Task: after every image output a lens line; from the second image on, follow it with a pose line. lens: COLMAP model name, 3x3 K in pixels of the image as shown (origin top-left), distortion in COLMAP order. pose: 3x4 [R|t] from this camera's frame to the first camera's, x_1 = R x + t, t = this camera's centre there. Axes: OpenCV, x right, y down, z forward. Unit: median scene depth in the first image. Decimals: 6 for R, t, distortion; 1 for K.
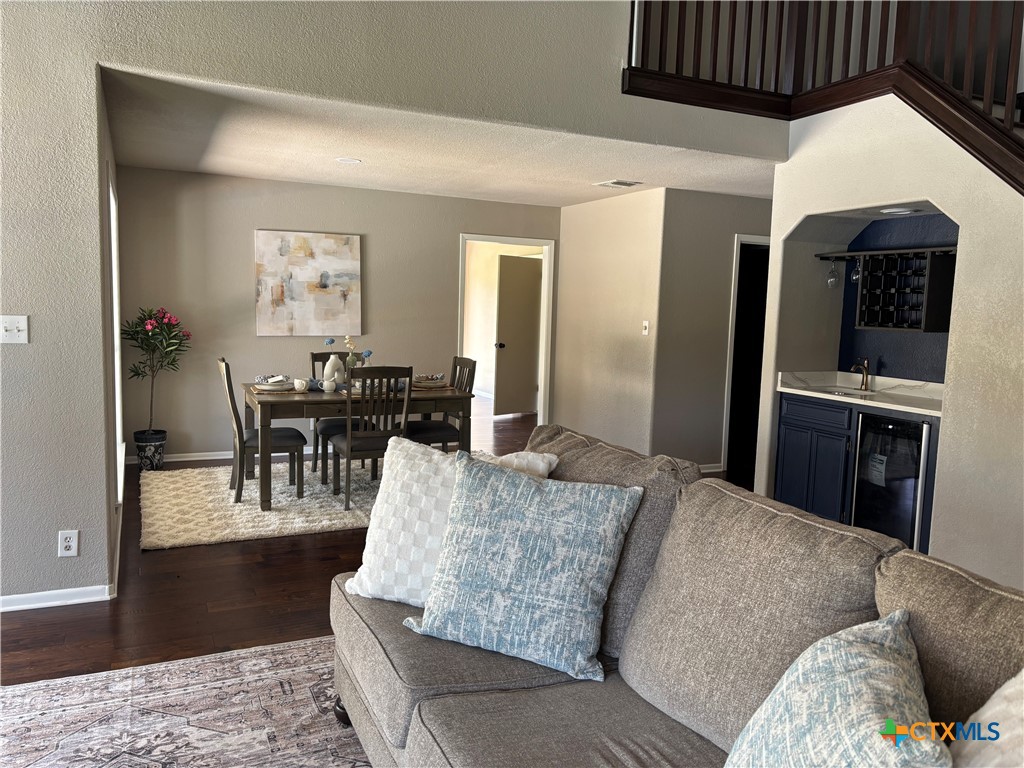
lens RADIAL K [[777.8, 0, 516.5], [0, 777.8, 388.0], [0, 0, 1]] dist [0.055312, -0.062227]
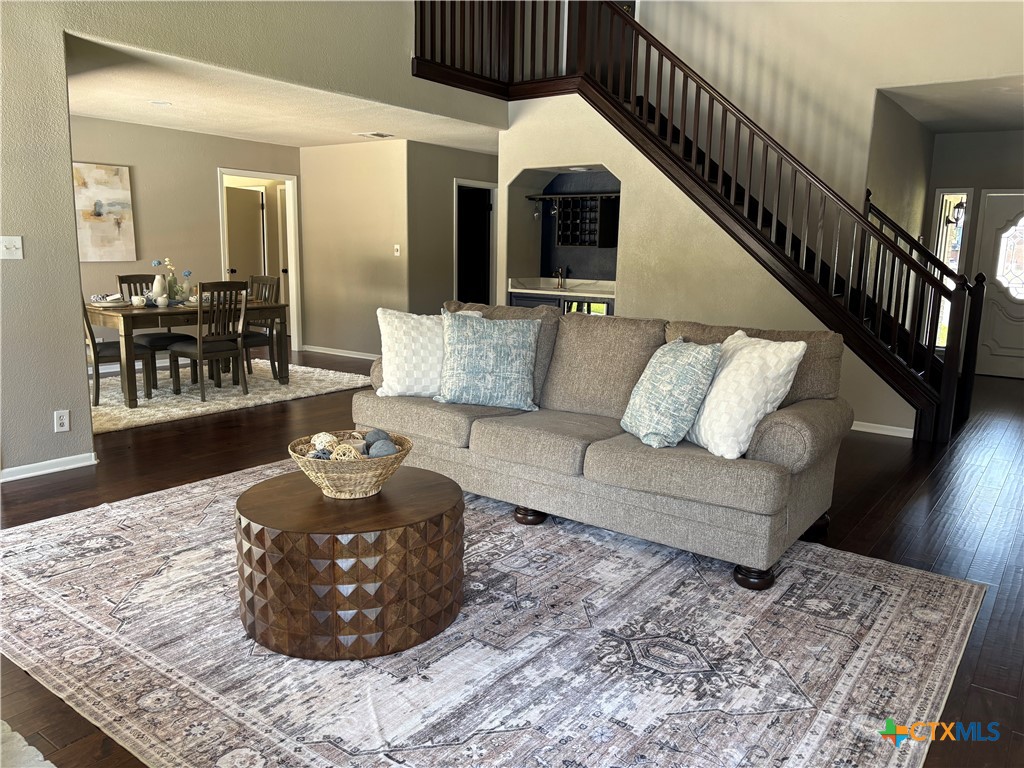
lens RADIAL K [[777.8, 0, 525.8], [0, 777.8, 390.2], [0, 0, 1]] dist [0.055312, -0.062227]
pose [[0.878188, -0.097650, 0.468242, -0.305856], [0.057478, 0.993389, 0.099367, 0.040398], [-0.474850, -0.060349, 0.877995, -0.272515]]
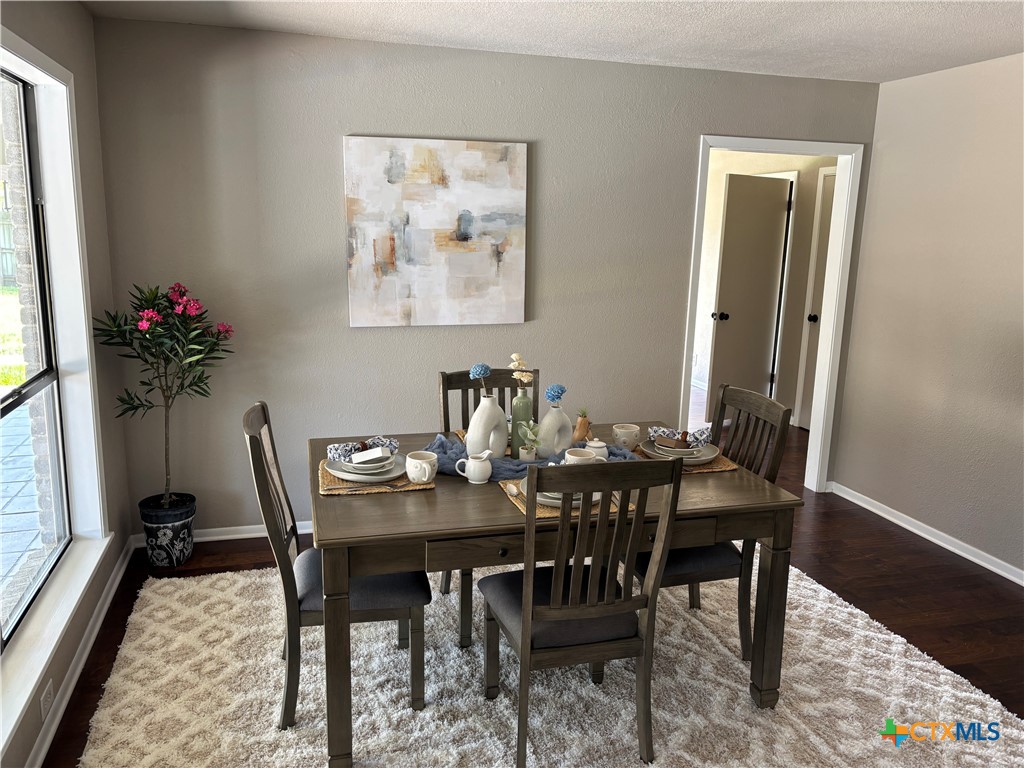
lens RADIAL K [[777.8, 0, 510.8], [0, 777.8, 379.0], [0, 0, 1]] dist [0.055312, -0.062227]
pose [[0.986122, 0.025293, -0.164082, -0.139267], [-0.011949, 0.996576, 0.081812, -0.088018], [0.165589, -0.078716, 0.983048, 0.524464]]
